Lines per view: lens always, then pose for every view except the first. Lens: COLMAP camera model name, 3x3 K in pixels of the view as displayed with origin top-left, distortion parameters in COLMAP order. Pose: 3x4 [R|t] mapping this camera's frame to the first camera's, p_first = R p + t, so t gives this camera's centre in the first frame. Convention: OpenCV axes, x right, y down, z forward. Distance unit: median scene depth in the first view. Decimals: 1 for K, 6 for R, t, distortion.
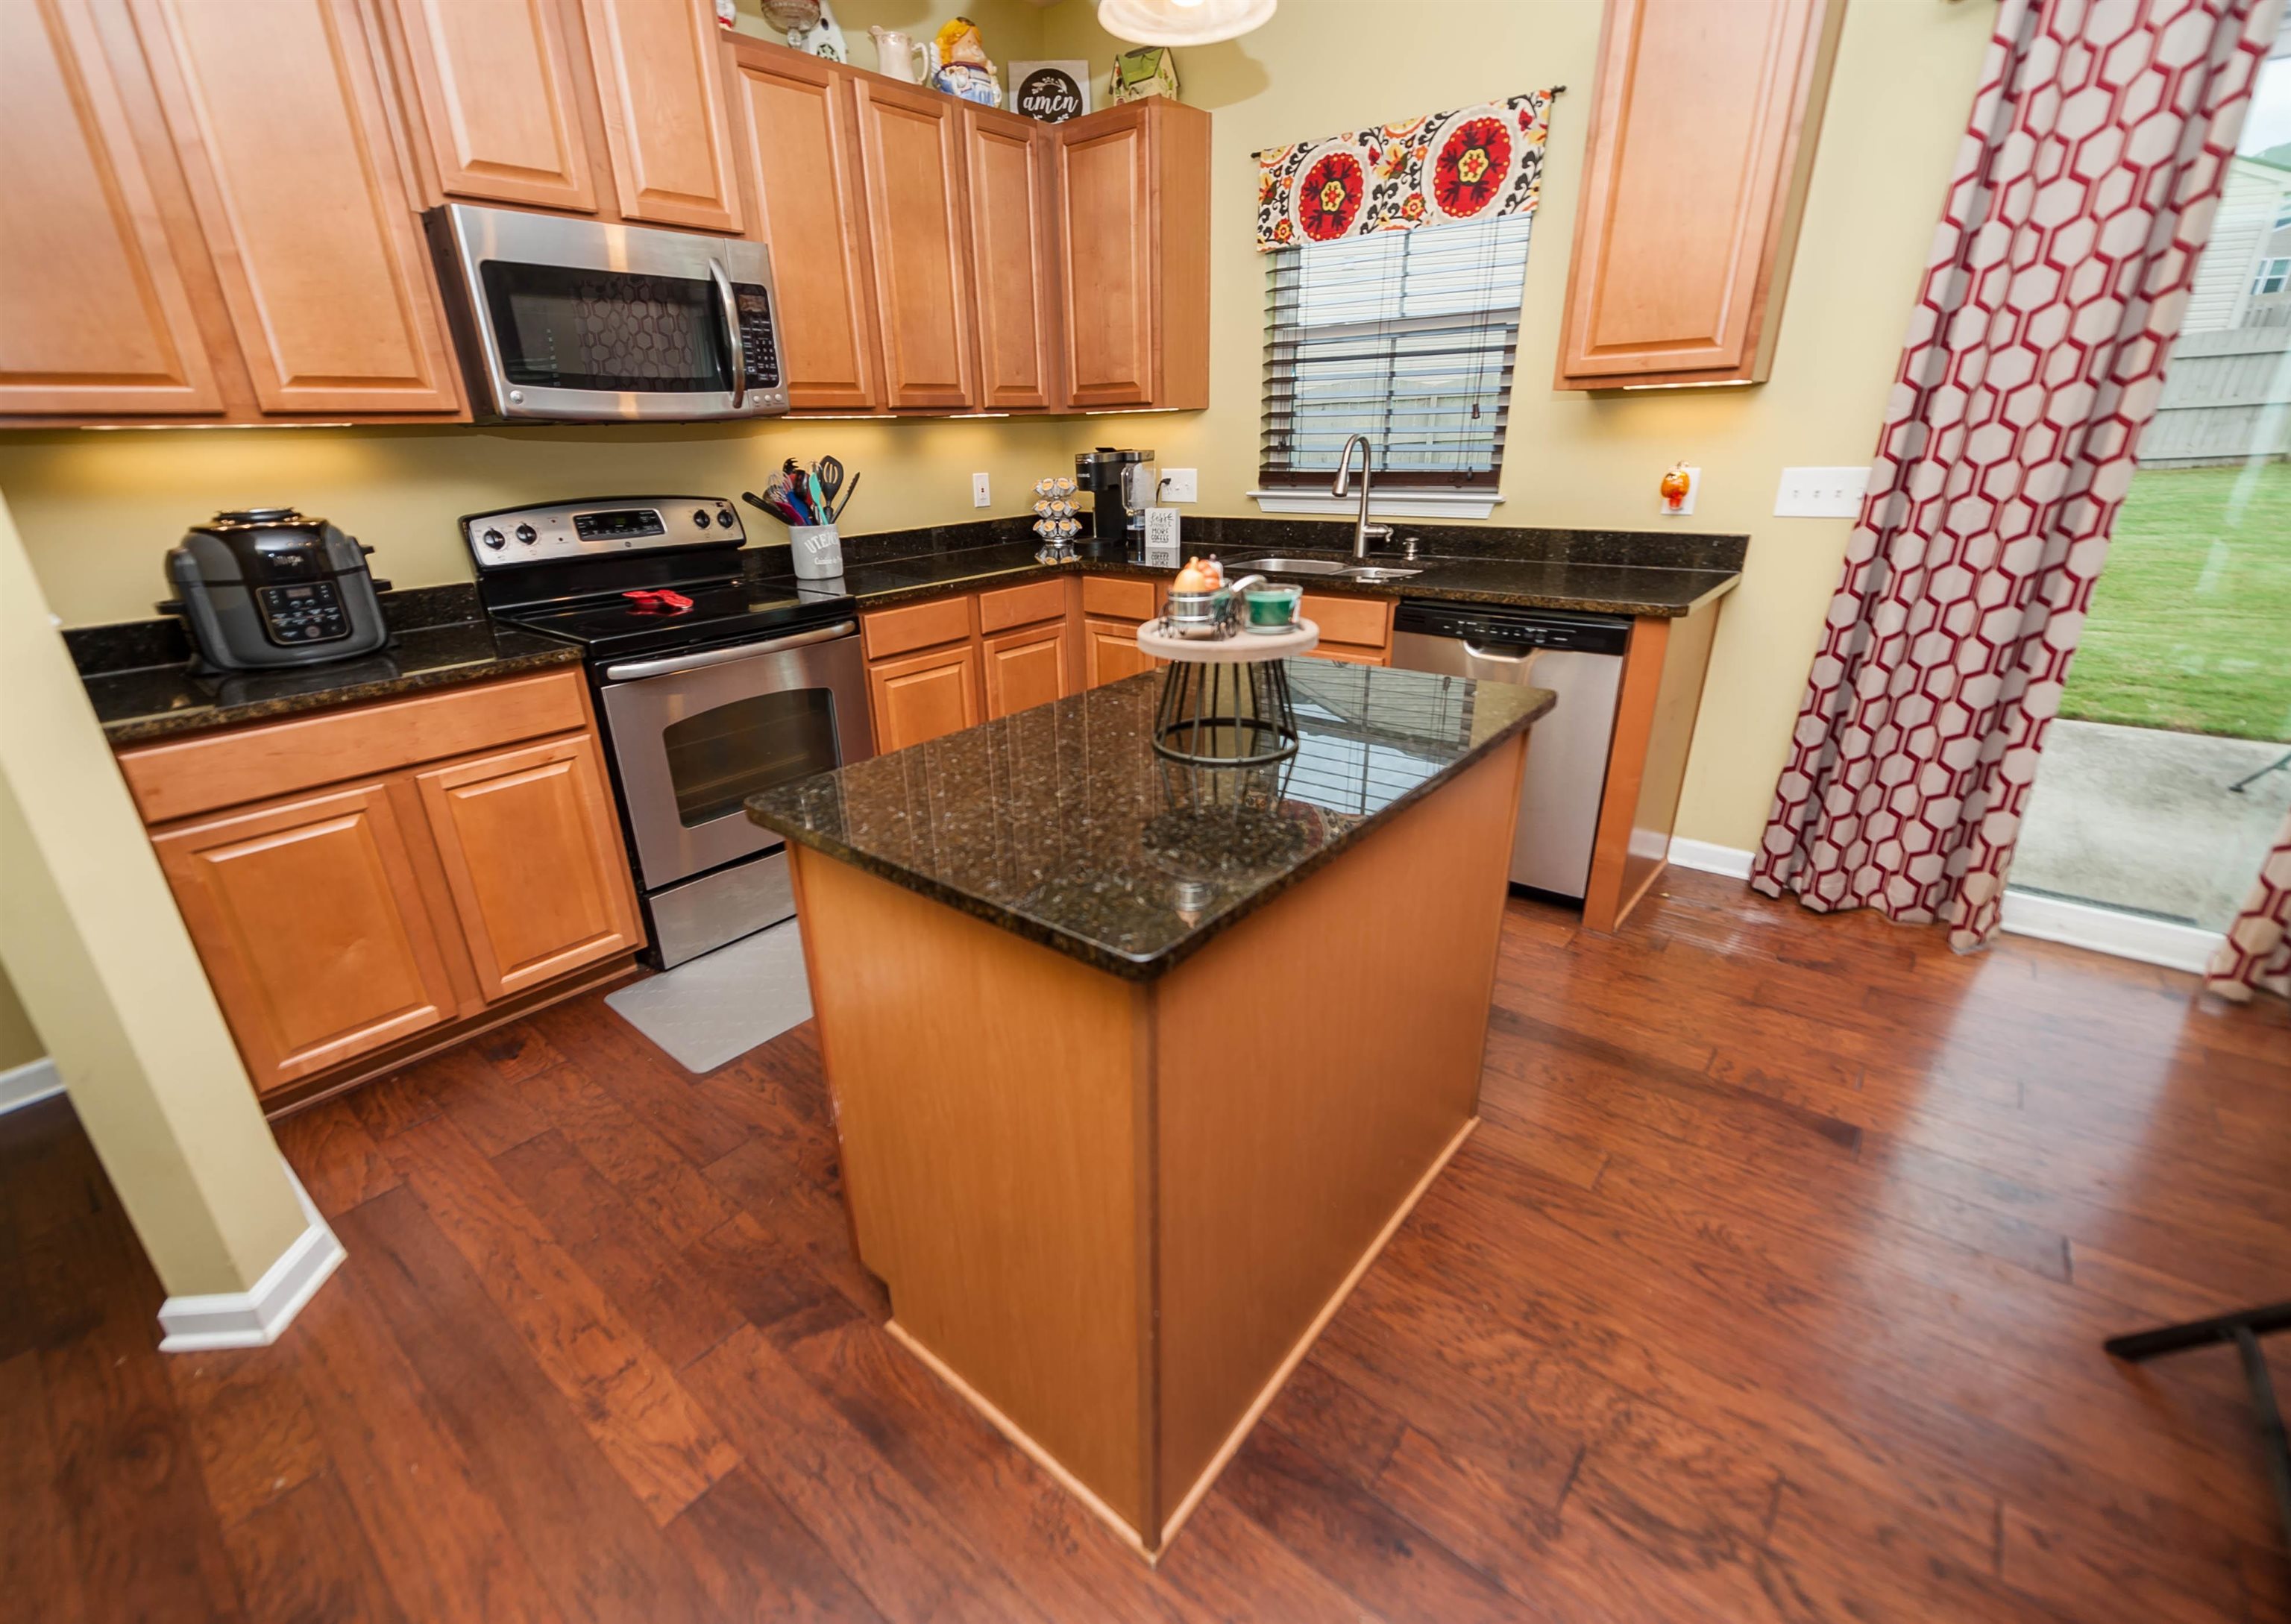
lens RADIAL K [[974.8, 0, 1105.6], [0, 974.8, 819.3], [0, 0, 1]] dist [0.003075, -0.000022]
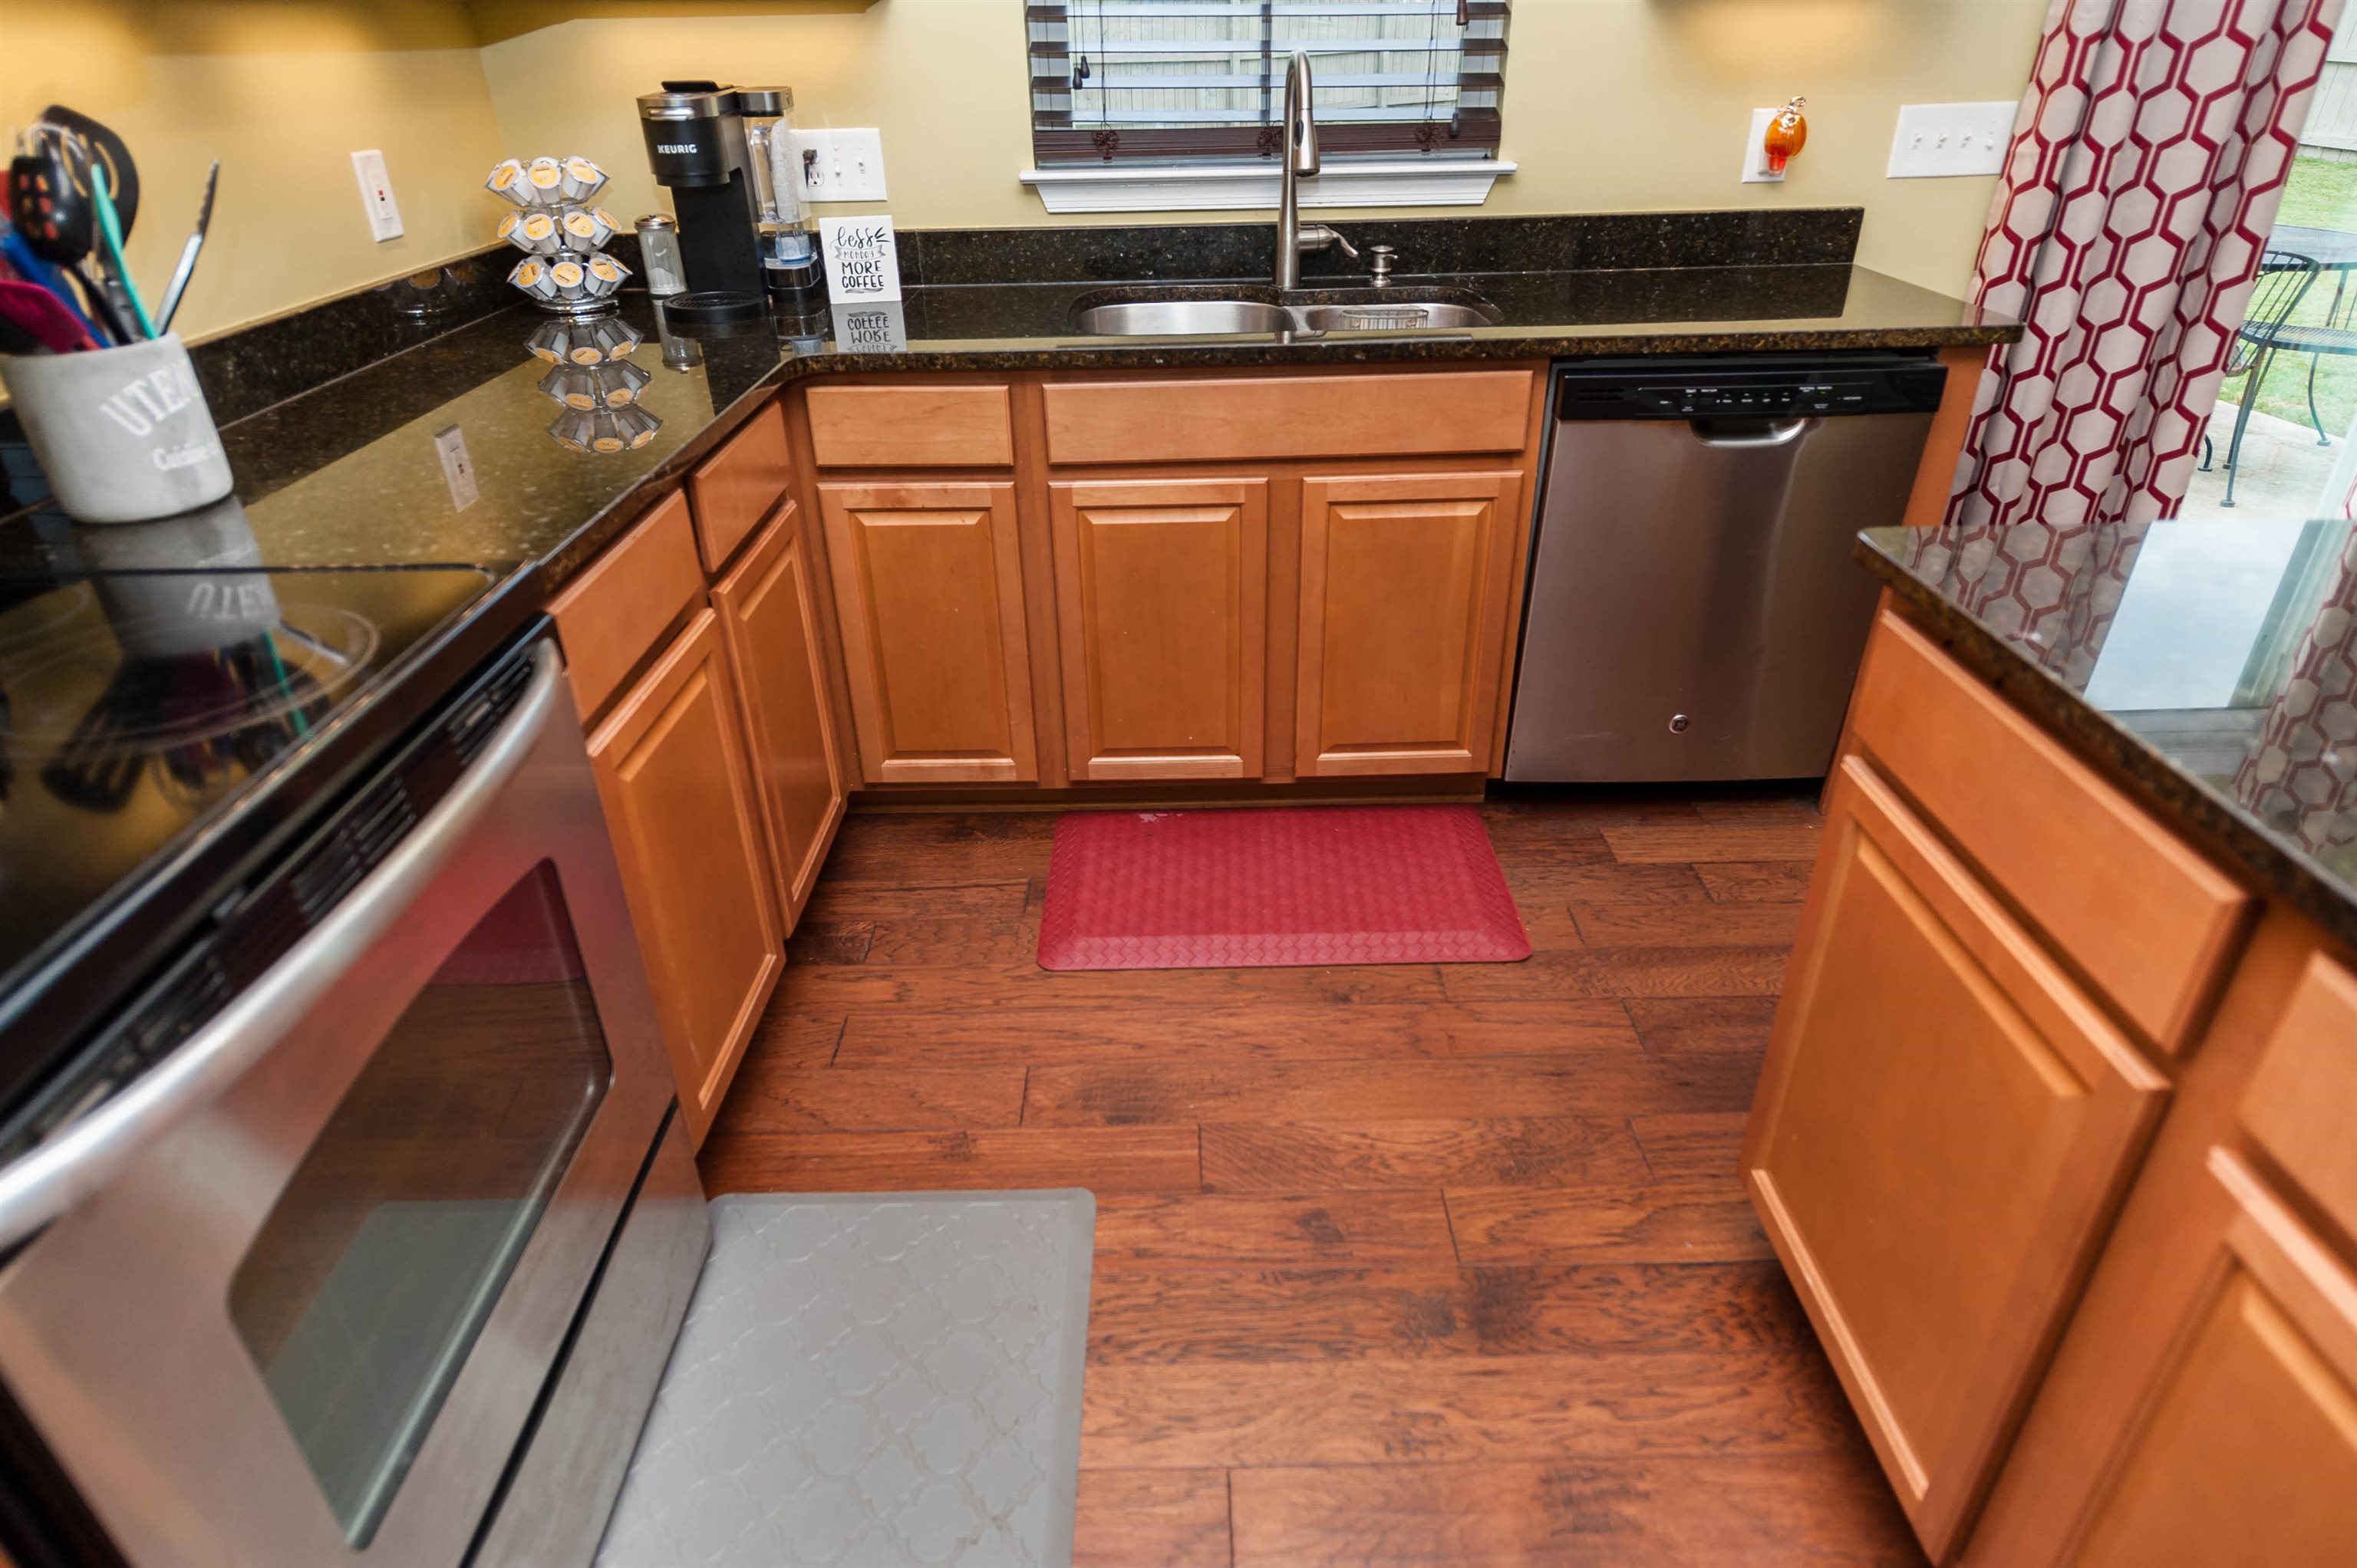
lens RADIAL K [[1332.3, 0, 1178.5], [0, 1332.3, 784.0], [0, 0, 1]] dist [0.012976, -0.008749]
pose [[0.751688, -0.307434, 0.583480, -0.354308], [0.240521, 0.951562, 0.191517, -0.180502], [-0.614097, -0.003622, 0.789222, 0.492084]]
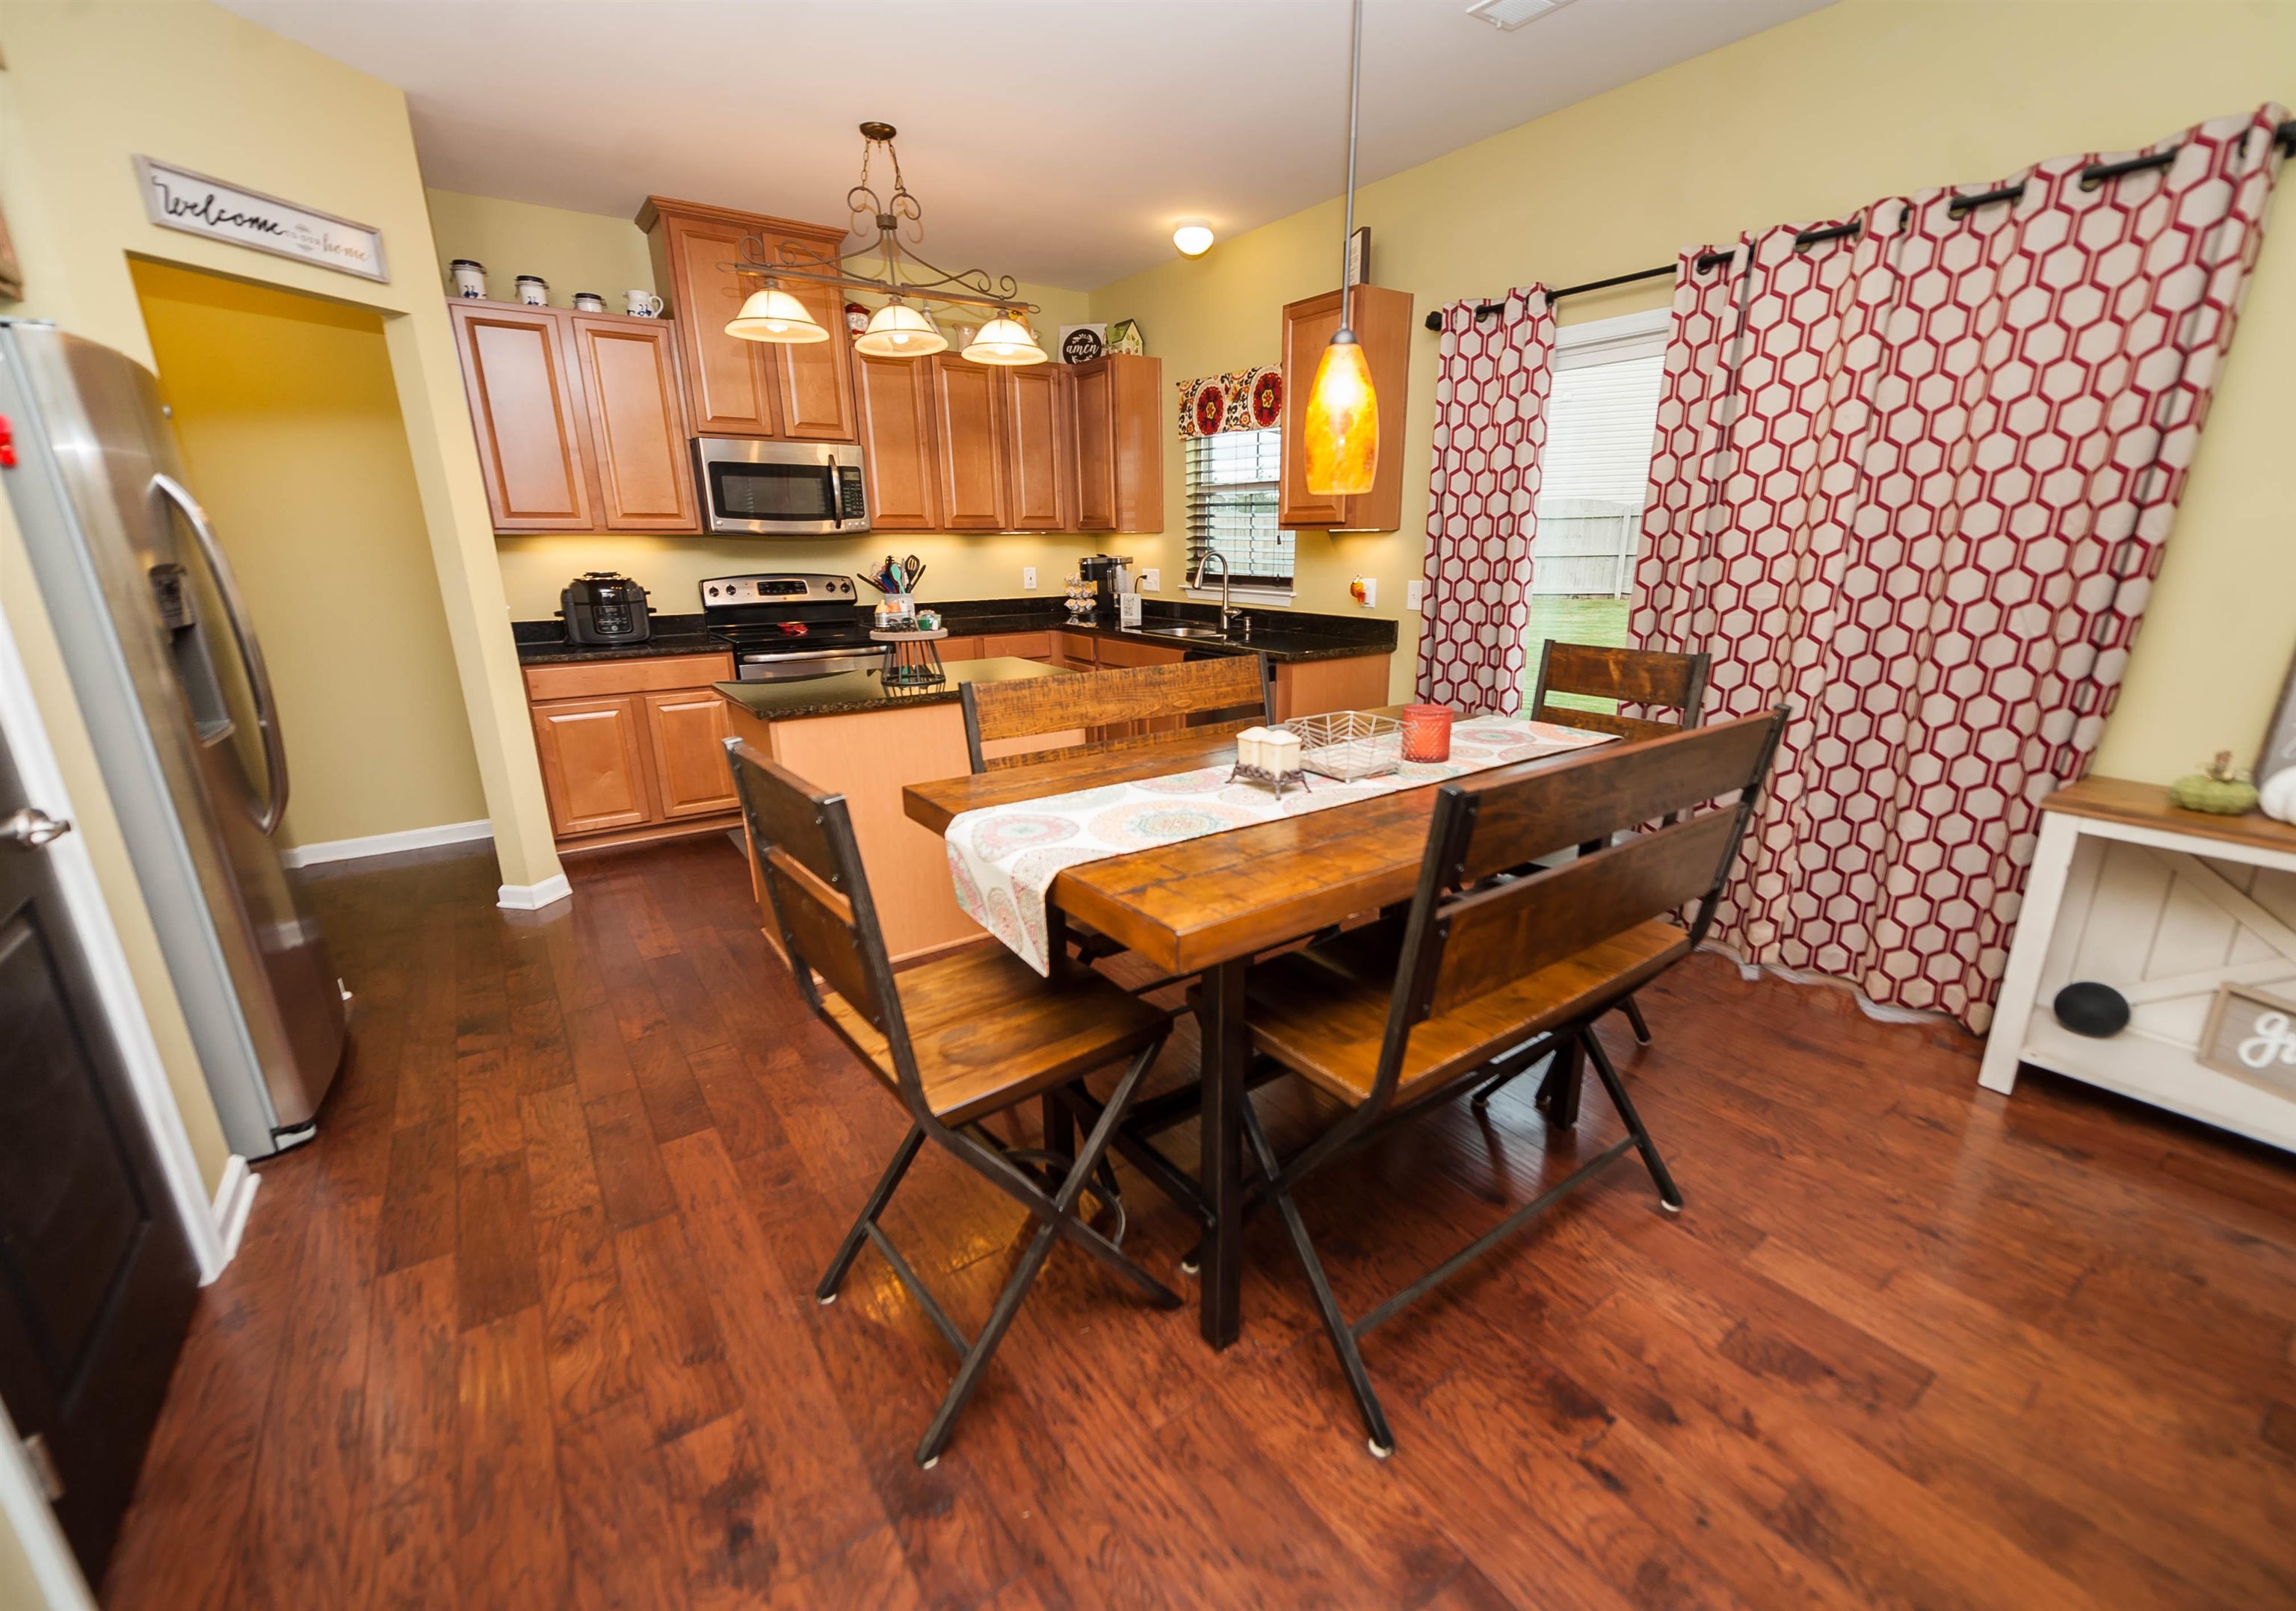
lens RADIAL K [[944.0, 0, 1198.7], [0, 944.0, 816.4], [0, 0, 1]] dist [-0.000841, -0.000051]
pose [[0.975053, 0.086971, -0.204223, 0.623095], [-0.104627, 0.991503, -0.077296, 0.168703], [0.195765, 0.096735, 0.975868, -0.504982]]
